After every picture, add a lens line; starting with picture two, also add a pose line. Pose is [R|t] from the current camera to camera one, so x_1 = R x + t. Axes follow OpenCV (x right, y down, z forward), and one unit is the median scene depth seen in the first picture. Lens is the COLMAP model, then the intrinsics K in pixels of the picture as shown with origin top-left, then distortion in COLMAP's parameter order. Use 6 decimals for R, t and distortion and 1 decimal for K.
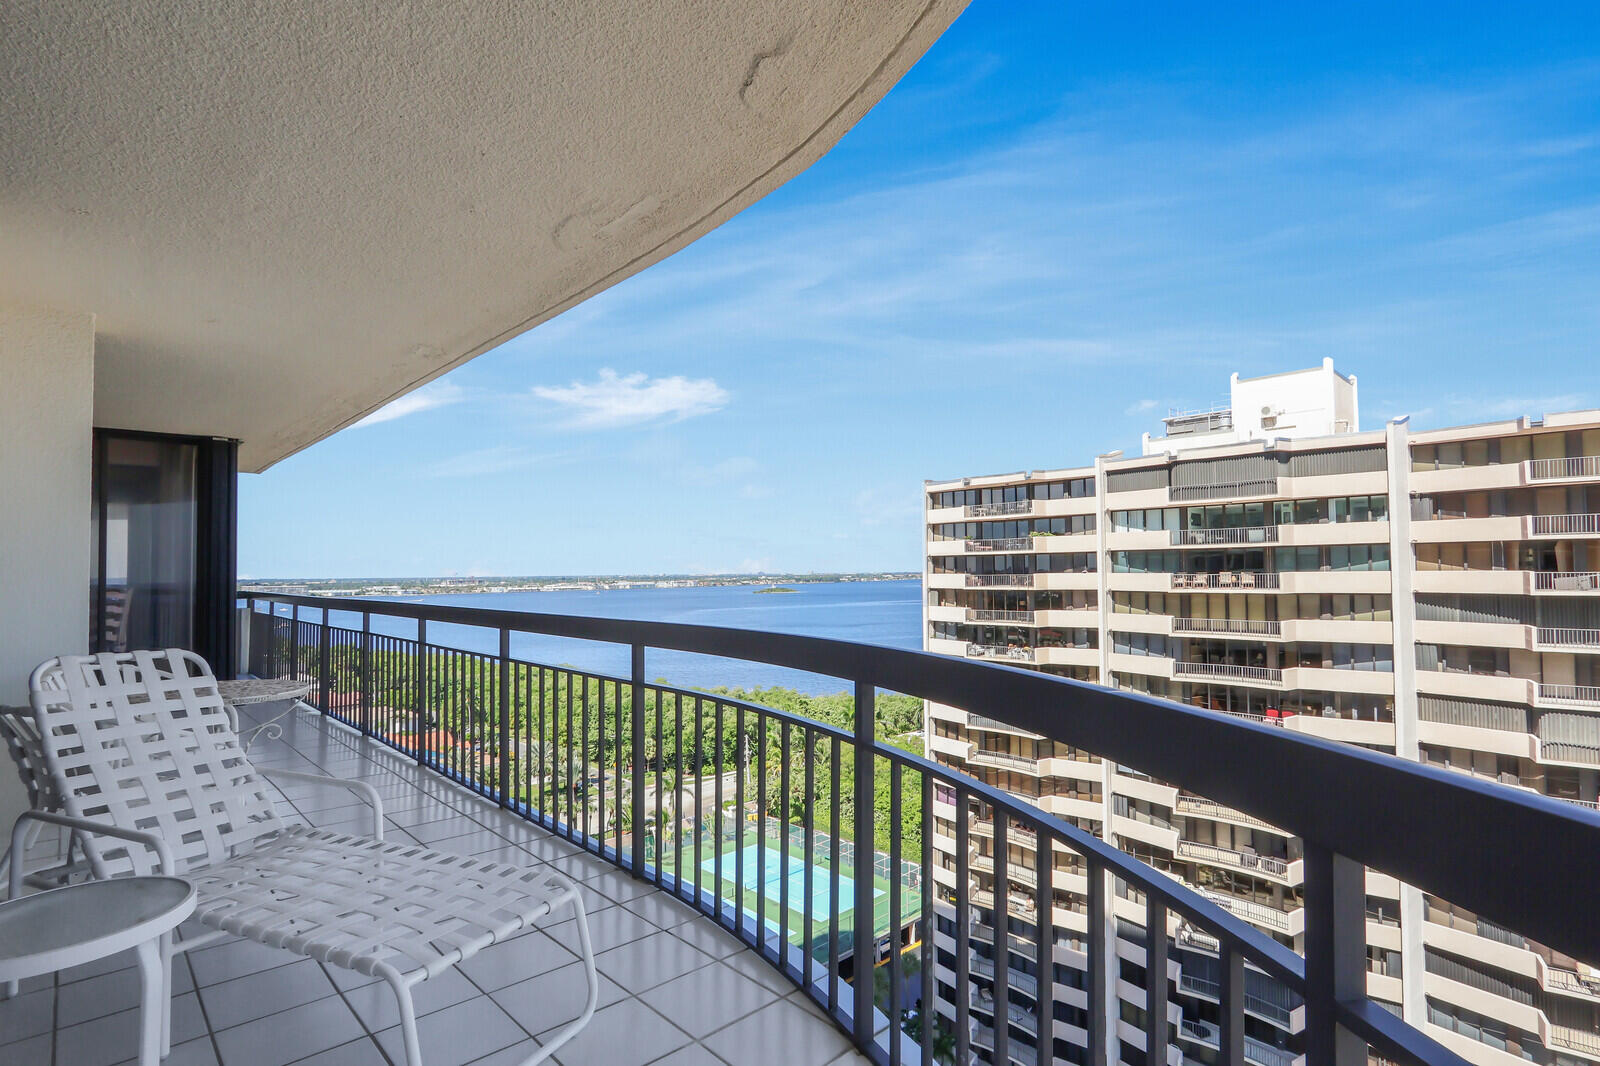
lens RADIAL K [[791.5, 0, 808.3], [0, 791.5, 549.9], [0, 0, 1]] dist [-0.016305, 0.005278]
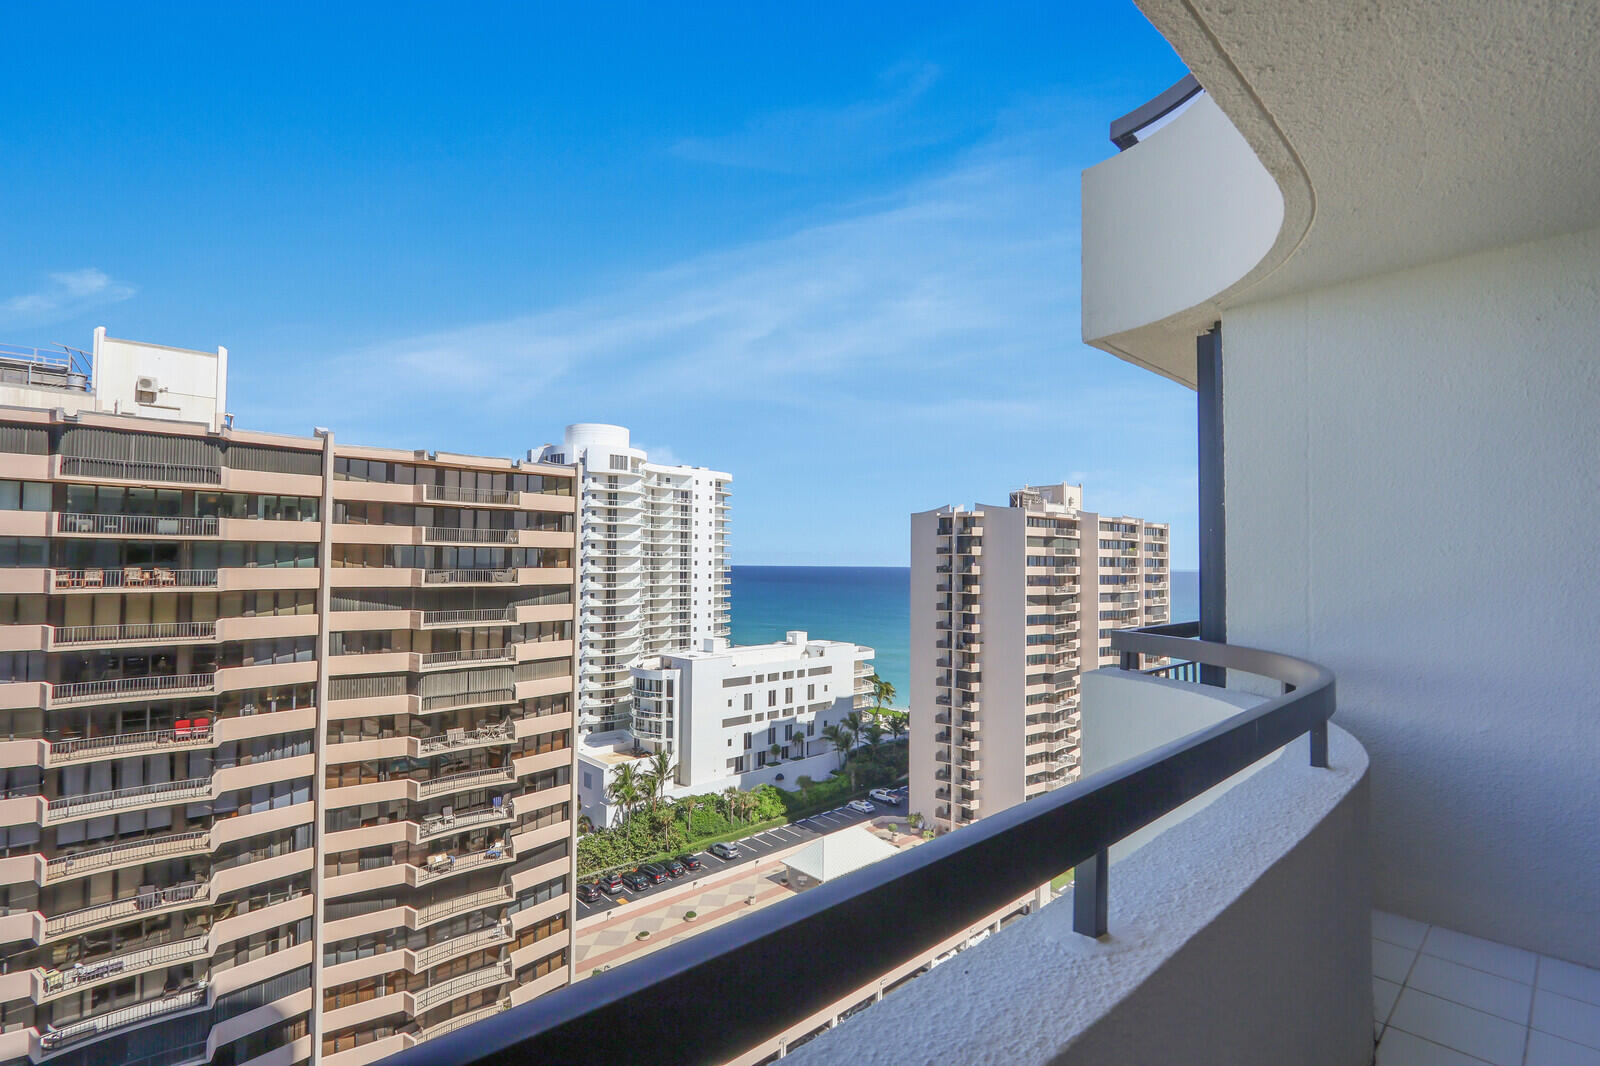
lens RADIAL K [[754.4, 0, 803.2], [0, 754.4, 548.9], [0, 0, 1]] dist [-0.009670, 0.000081]
pose [[0.005823, 0.030202, 0.999527, -0.296377], [-0.034705, 0.998948, -0.029982, 0.007974], [-0.999381, -0.034514, 0.006865, 0.314660]]
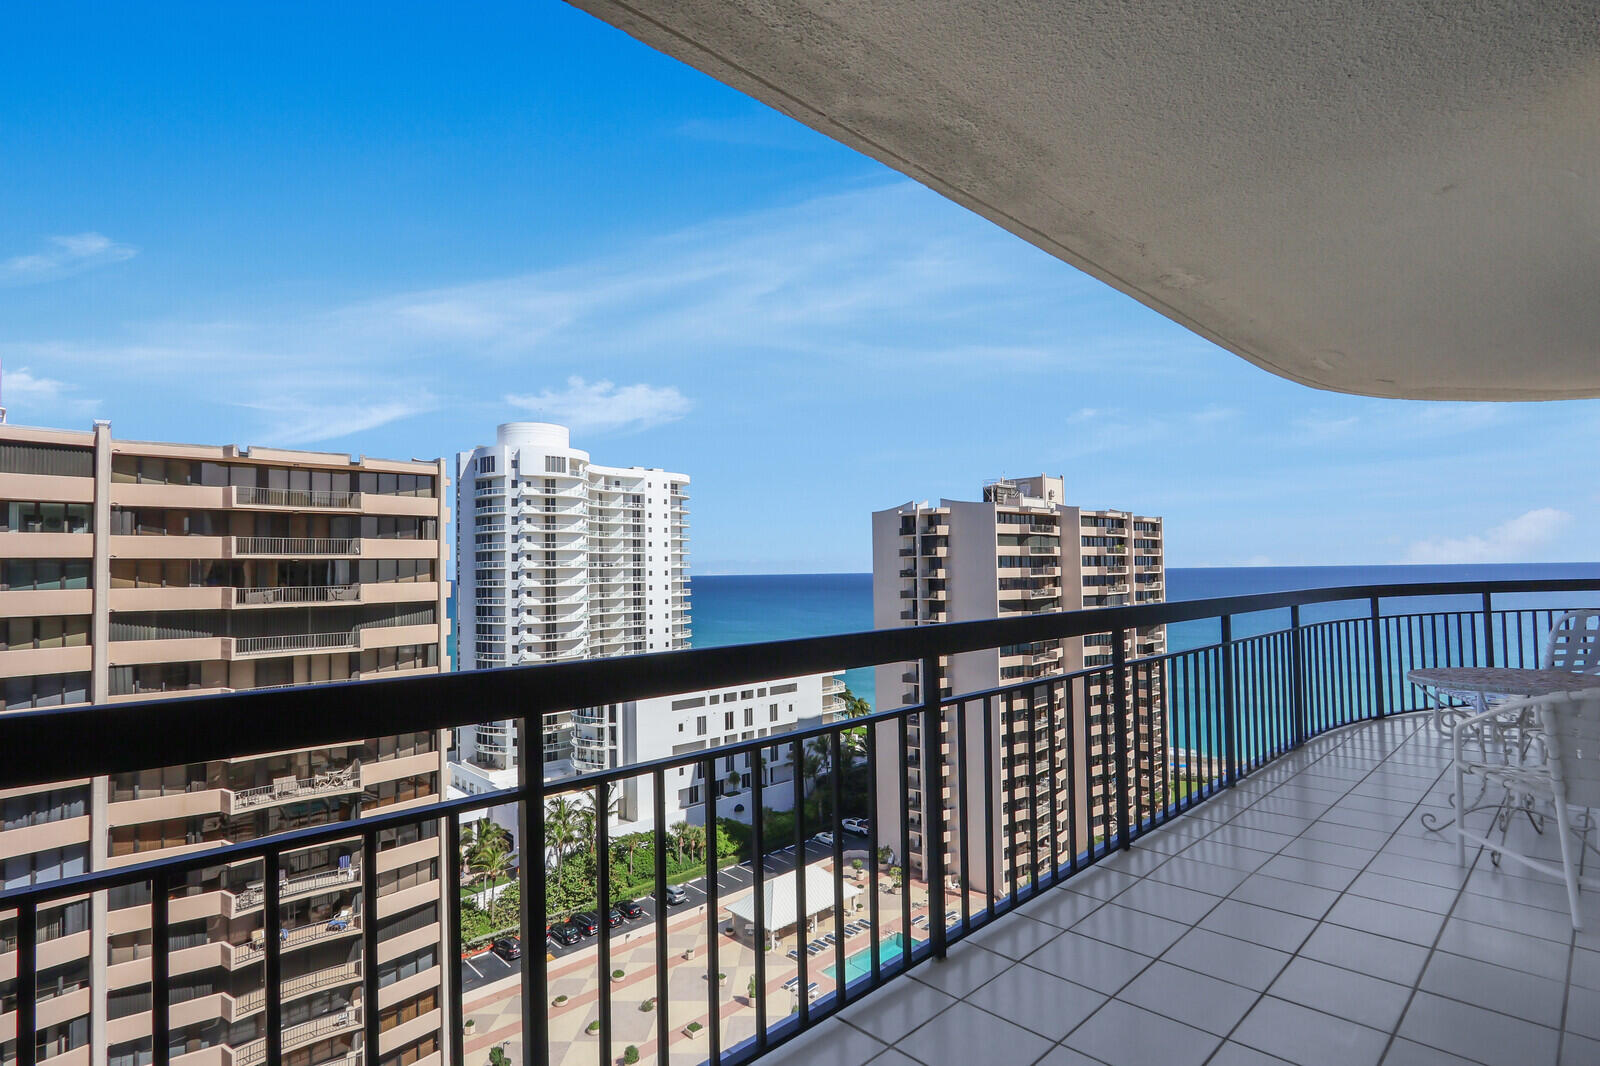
lens RADIAL K [[791.5, 0, 805.0], [0, 791.5, 548.6], [0, 0, 1]] dist [-0.016305, 0.005278]
pose [[0.000821, 0.039907, 0.999203, -0.156412], [-0.010308, 0.999151, -0.039896, 0.007624], [-0.999947, -0.010267, 0.001232, 0.178032]]
